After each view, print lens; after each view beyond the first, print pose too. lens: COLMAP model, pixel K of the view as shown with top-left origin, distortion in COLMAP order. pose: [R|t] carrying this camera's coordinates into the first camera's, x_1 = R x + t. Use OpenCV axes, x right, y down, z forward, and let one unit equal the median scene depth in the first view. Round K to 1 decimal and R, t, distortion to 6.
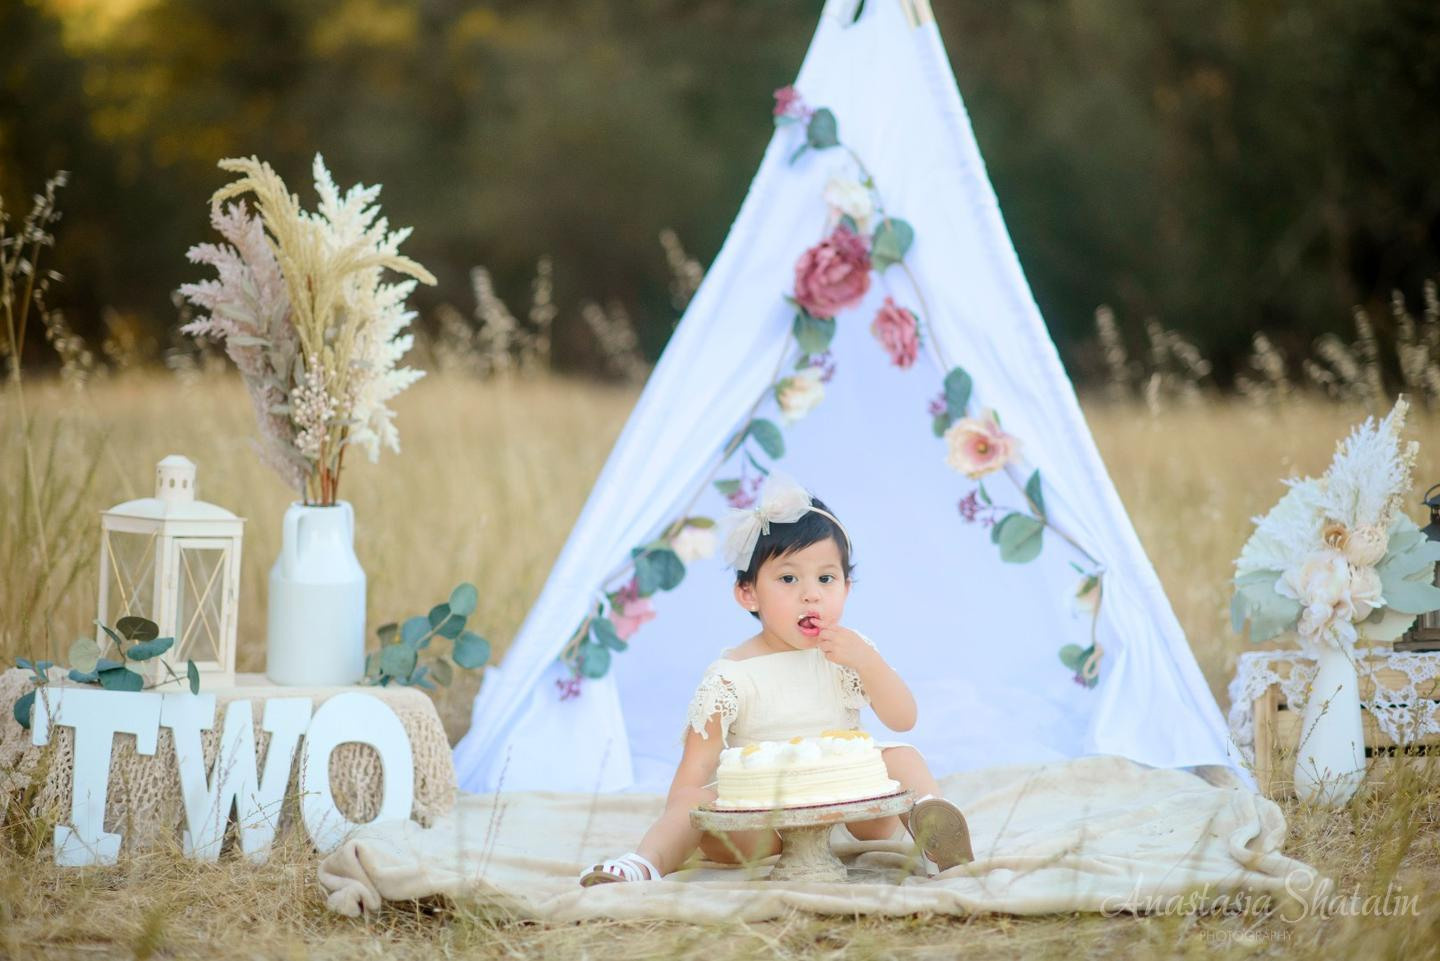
lens RADIAL K [[3388.3, 0, 720.0], [0, 3388.3, 480.5], [0, 0, 1]] dist [-0.068940, 0.057824]
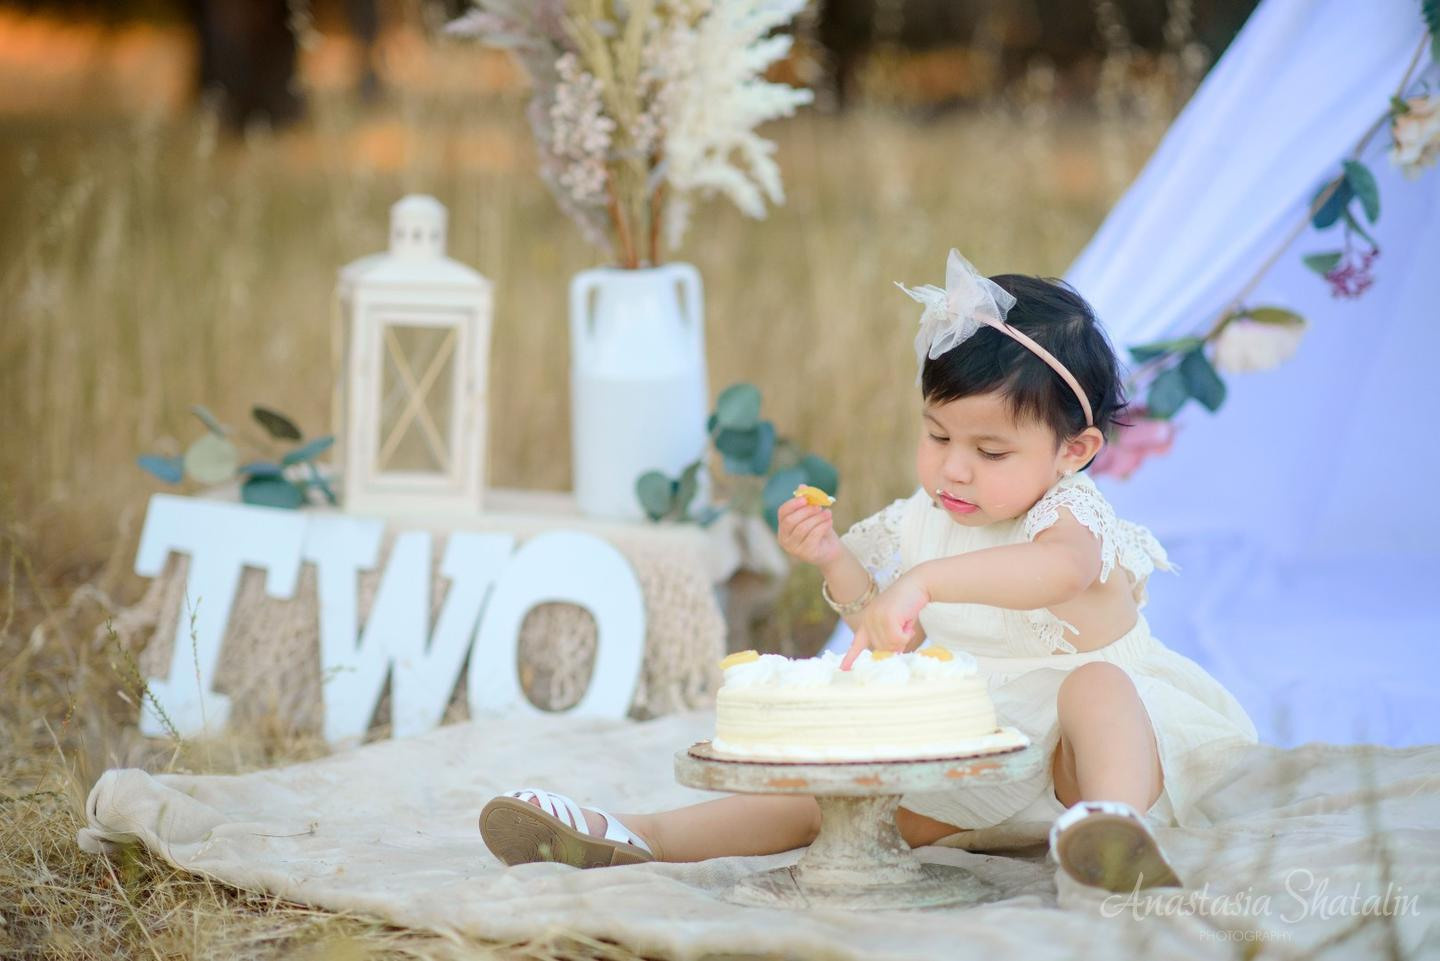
lens RADIAL K [[3388.3, 0, 720.0], [0, 3388.3, 480.5], [0, 0, 1]] dist [-0.068940, 0.057824]
pose [[0.807173, 0.059136, -0.587345, 0.343074], [-0.023773, 0.997419, 0.067753, 0.002531], [0.589835, -0.040726, 0.806496, 0.447535]]
